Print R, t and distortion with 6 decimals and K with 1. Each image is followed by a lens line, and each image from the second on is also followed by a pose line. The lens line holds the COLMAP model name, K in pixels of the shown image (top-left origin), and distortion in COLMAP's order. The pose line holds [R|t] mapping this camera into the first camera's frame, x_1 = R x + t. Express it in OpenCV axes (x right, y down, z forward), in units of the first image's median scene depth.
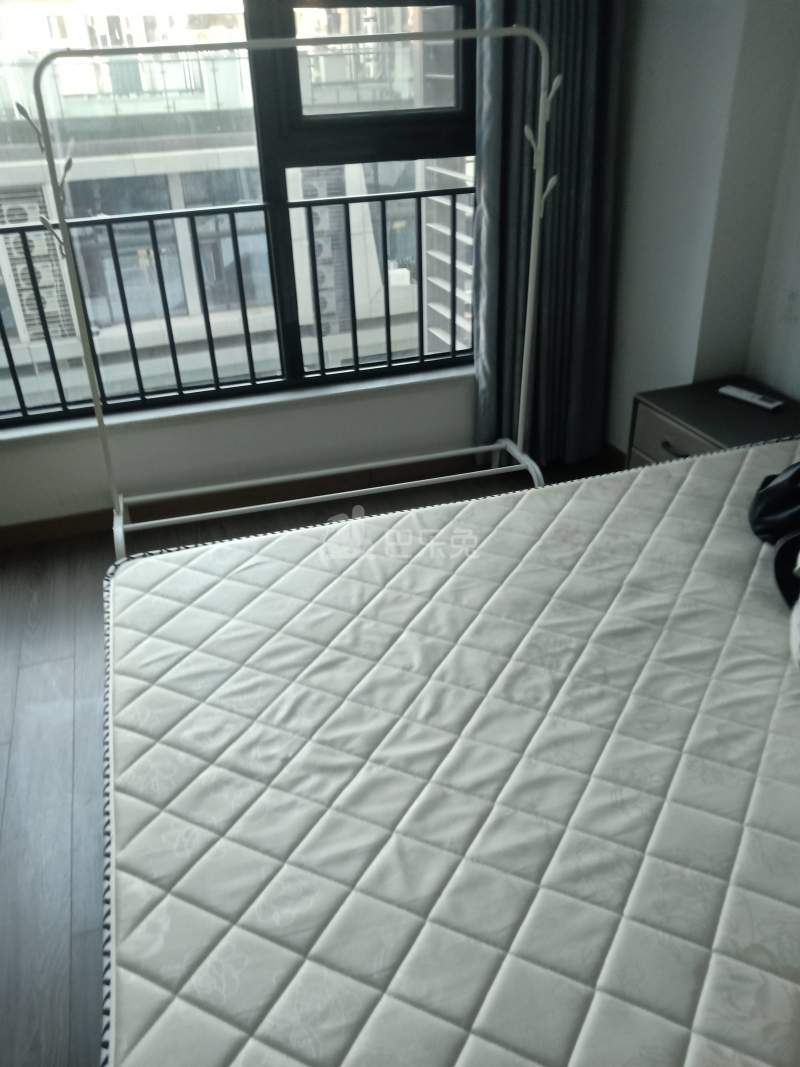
lens RADIAL K [[826.1, 0, 400.0], [0, 826.1, 533.5], [0, 0, 1]] dist [0.048473, -0.132285]
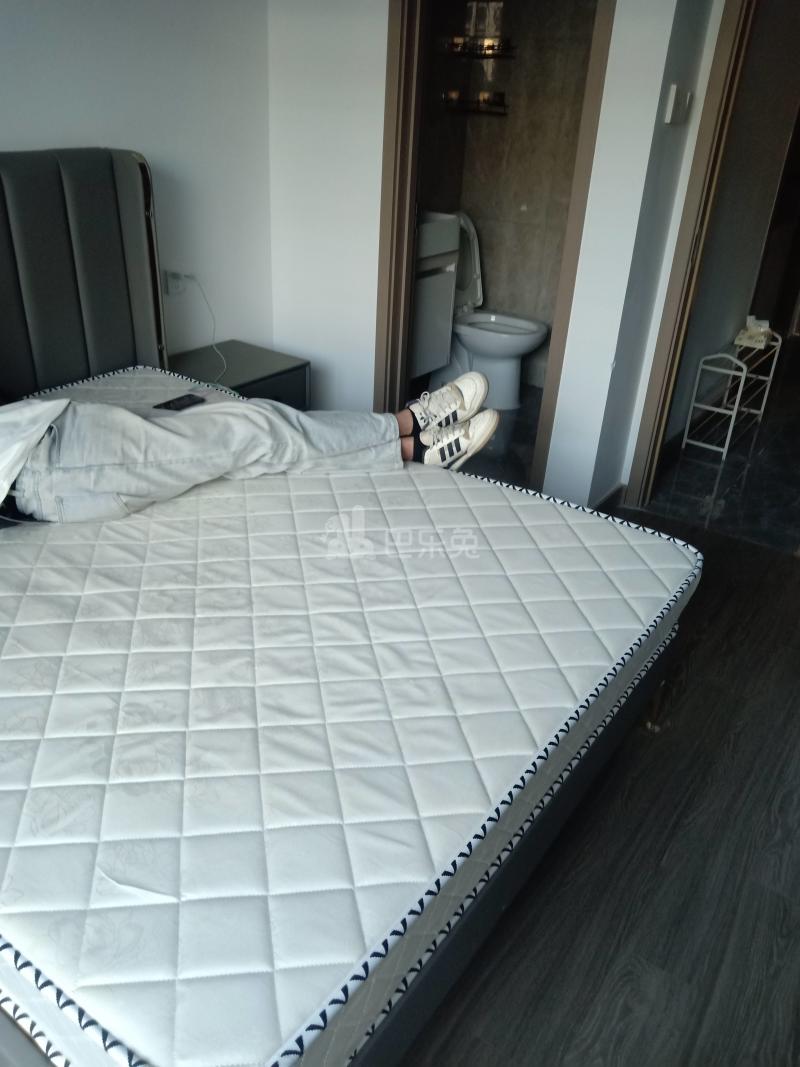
lens RADIAL K [[826.1, 0, 400.0], [0, 826.1, 533.5], [0, 0, 1]] dist [0.048473, -0.132285]
pose [[-0.604936, -0.373894, 0.703034, -0.755998], [0.366451, 0.653130, 0.662672, -0.544547], [-0.706942, 0.658501, -0.258088, 1.051813]]
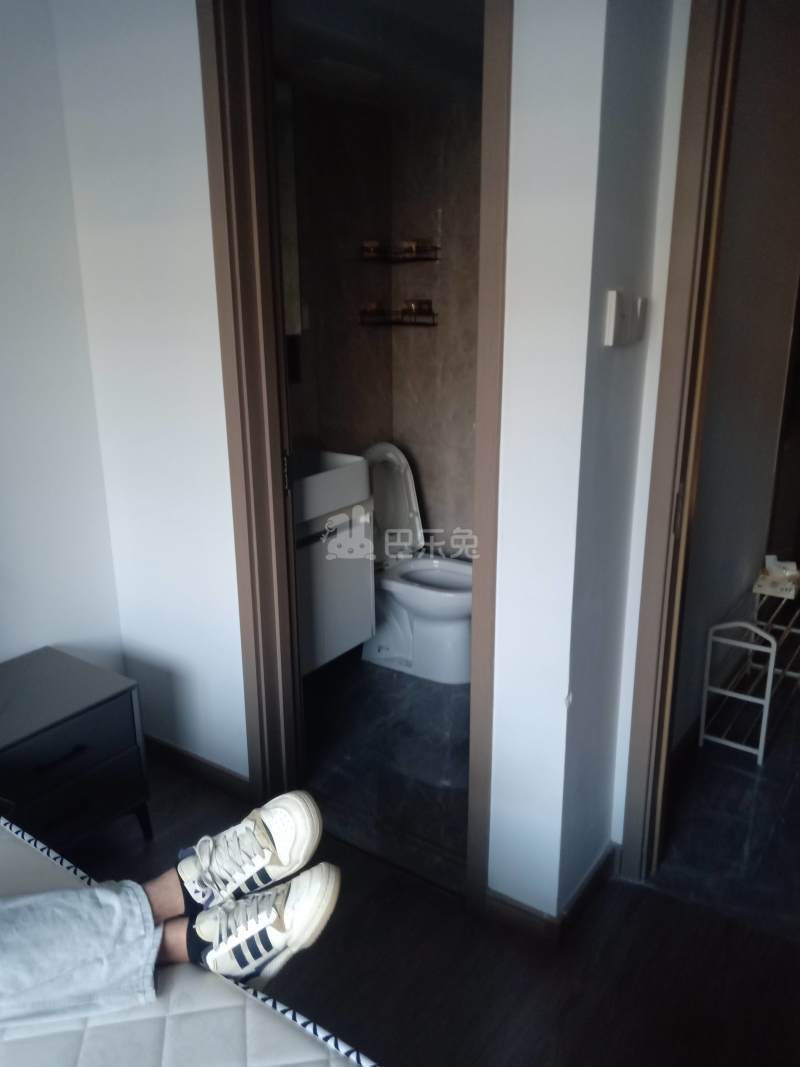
lens RADIAL K [[826.1, 0, 400.0], [0, 826.1, 533.5], [0, 0, 1]] dist [0.048473, -0.132285]
pose [[-0.599719, -0.191653, 0.776921, -0.380357], [0.417089, 0.753716, 0.507887, -0.297758], [-0.682916, 0.628634, -0.372082, 0.523943]]
